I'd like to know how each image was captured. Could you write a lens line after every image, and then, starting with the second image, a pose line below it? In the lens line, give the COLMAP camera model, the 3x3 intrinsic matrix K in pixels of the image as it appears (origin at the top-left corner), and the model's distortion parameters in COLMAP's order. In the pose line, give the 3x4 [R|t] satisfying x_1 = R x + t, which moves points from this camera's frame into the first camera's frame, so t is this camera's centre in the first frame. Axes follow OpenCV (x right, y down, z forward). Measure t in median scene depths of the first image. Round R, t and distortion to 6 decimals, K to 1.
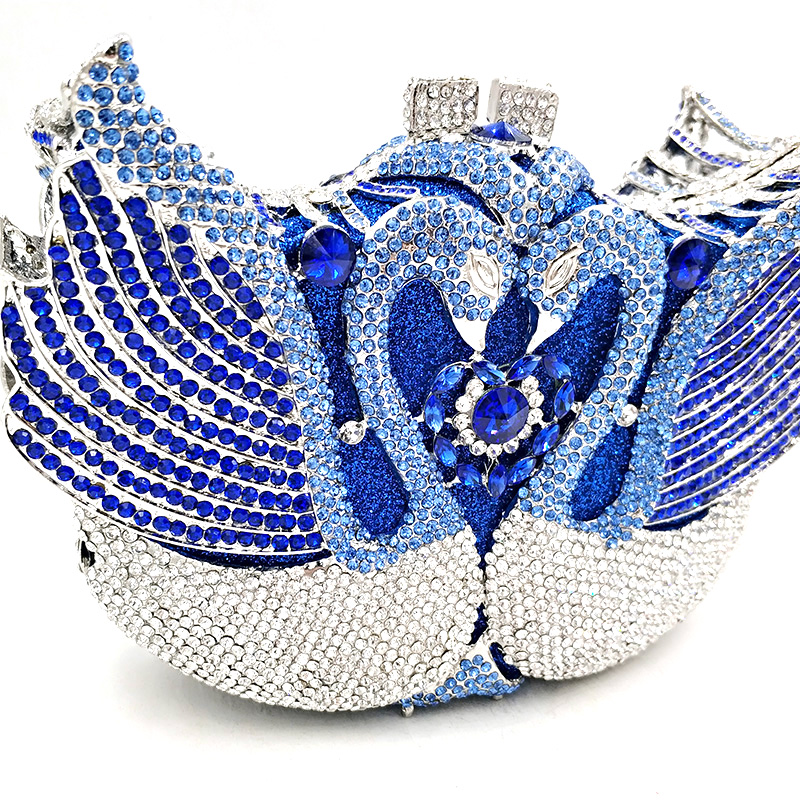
lens RADIAL K [[869.2, 0, 386.6], [0, 869.2, 432.9], [0, 0, 1]] dist [0.172567, 0.000000]
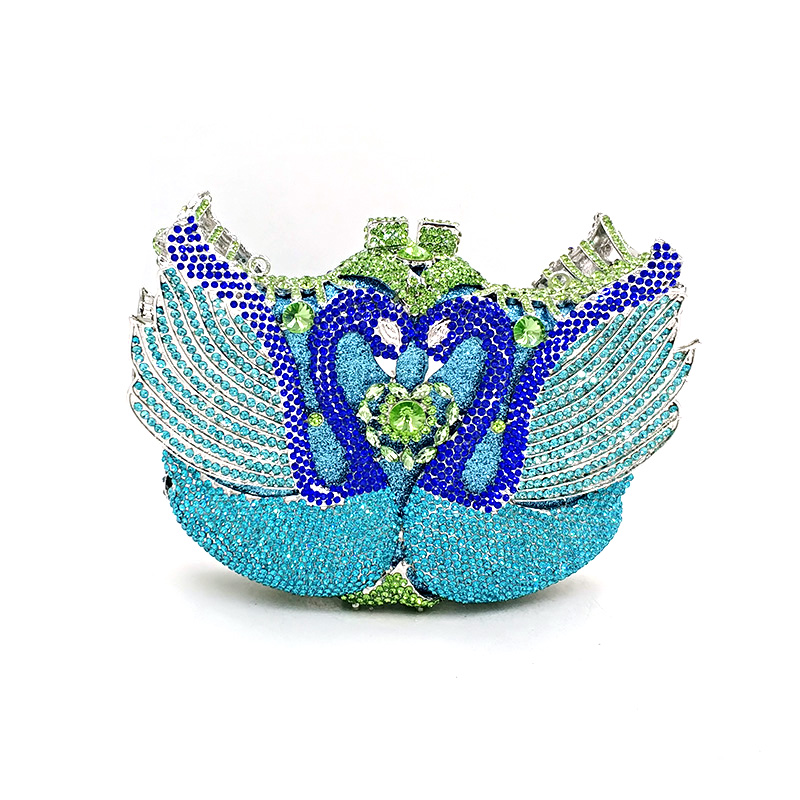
lens RADIAL K [[869.2, 0, 381.4], [0, 869.2, 408.3], [0, 0, 1]] dist [0.172567, 0.000000]
pose [[0.975216, 0.067781, -0.210618, 0.457946], [-0.087149, 0.992641, -0.084073, 0.113452], [0.203369, 0.100344, 0.973947, -0.663370]]
